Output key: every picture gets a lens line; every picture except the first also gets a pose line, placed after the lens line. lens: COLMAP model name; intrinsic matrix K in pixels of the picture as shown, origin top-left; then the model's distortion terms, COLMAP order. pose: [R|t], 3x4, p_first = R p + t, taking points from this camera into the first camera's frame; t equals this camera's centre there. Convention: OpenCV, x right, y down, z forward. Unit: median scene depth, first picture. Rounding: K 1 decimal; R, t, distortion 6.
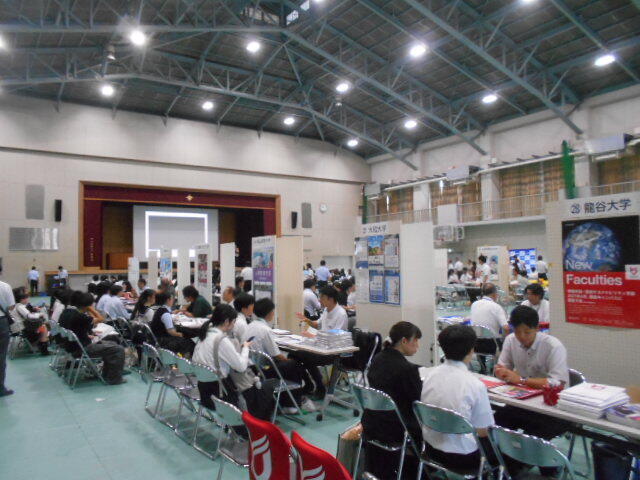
lens RADIAL K [[504.5, 0, 345.0], [0, 504.5, 241.6], [0, 0, 1]] dist [0.042863, -0.000478]
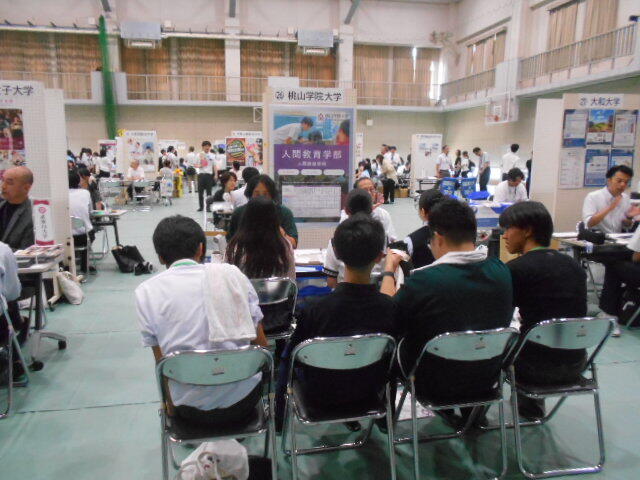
lens RADIAL K [[481.5, 0, 320.0], [0, 481.5, 240.0], [0, 0, 1]] dist [-0.027935, 0.006485]
pose [[0.403774, -0.141949, 0.903779, -0.176452], [-0.049229, 0.983087, 0.176399, 0.017340], [-0.913533, -0.115718, 0.389957, 0.217063]]
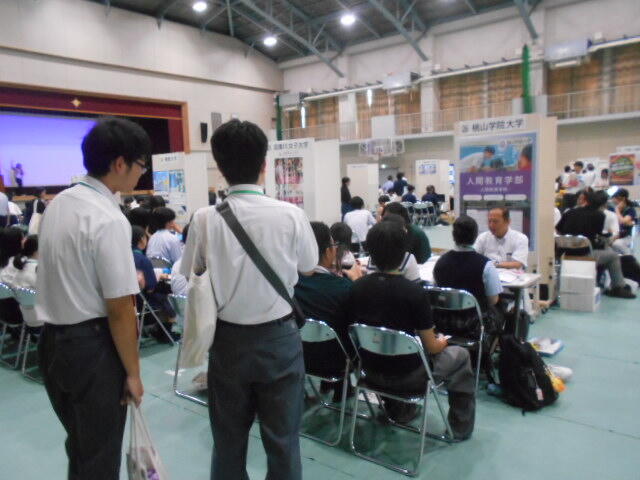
lens RADIAL K [[481.5, 0, 320.0], [0, 481.5, 240.0], [0, 0, 1]] dist [-0.027935, 0.006485]
pose [[0.961367, -0.053687, 0.269982, -0.150335], [0.012199, 0.988142, 0.153057, 0.014014], [-0.274998, -0.143850, 0.950622, 0.170322]]
